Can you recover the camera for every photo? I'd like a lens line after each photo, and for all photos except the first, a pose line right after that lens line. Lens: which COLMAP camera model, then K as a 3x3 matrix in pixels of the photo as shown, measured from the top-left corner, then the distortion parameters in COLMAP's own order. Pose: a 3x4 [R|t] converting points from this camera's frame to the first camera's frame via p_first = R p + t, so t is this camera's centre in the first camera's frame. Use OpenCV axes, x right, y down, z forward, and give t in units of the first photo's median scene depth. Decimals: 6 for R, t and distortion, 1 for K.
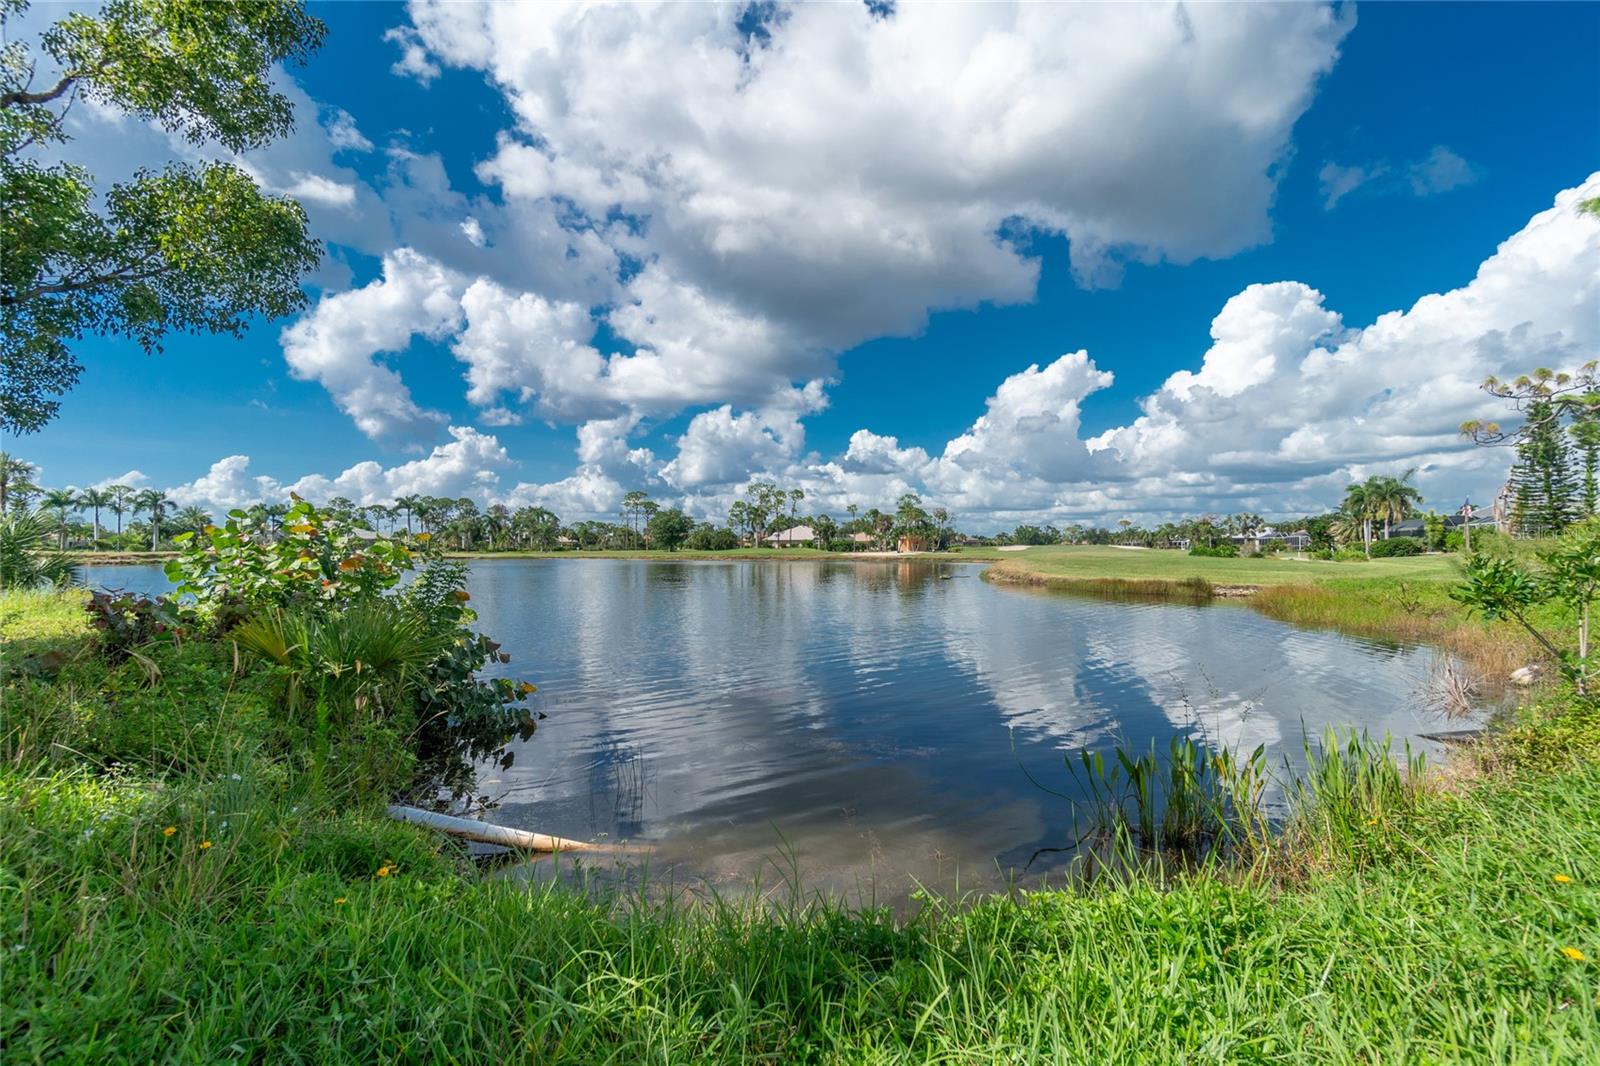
lens RADIAL K [[691.8, 0, 801.7], [0, 691.8, 537.7], [0, 0, 1]] dist [-0.000301, 0.000289]
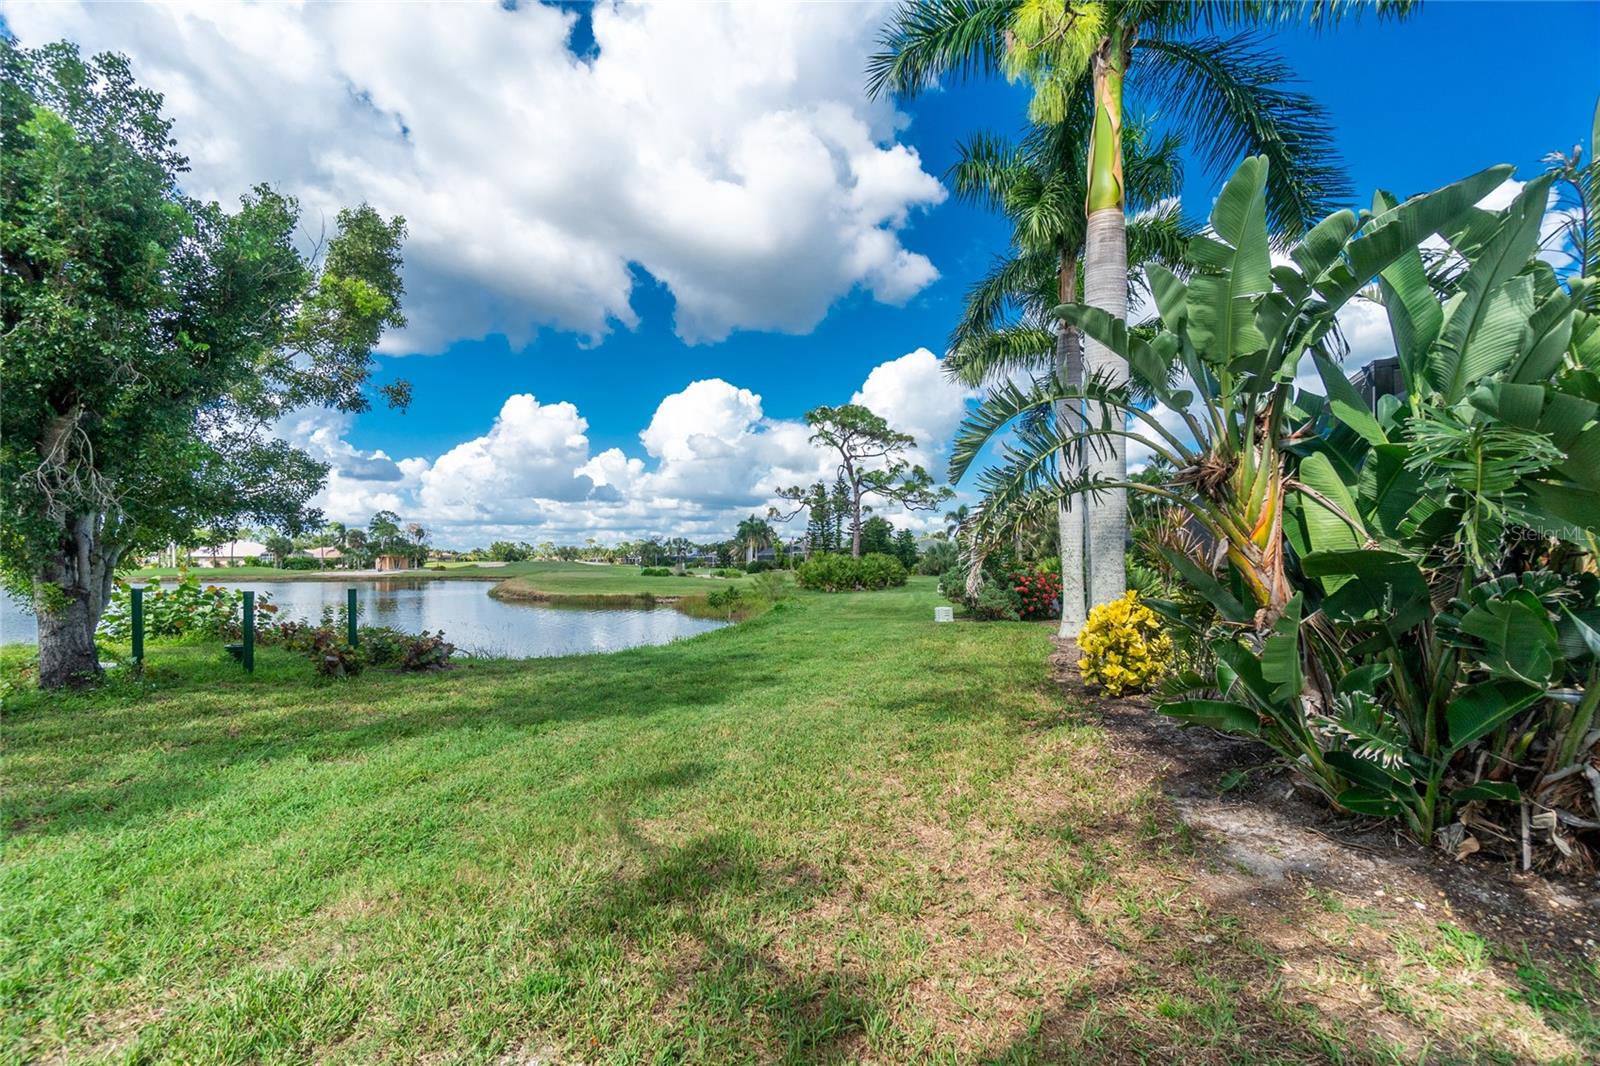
lens RADIAL K [[691.8, 0, 796.1], [0, 691.8, 536.5], [0, 0, 1]] dist [-0.000301, 0.000289]
pose [[0.743436, 0.023478, 0.668394, -0.072752], [-0.011283, 0.999682, -0.022565, -0.011614], [-0.668711, 0.009234, 0.743465, -0.125970]]
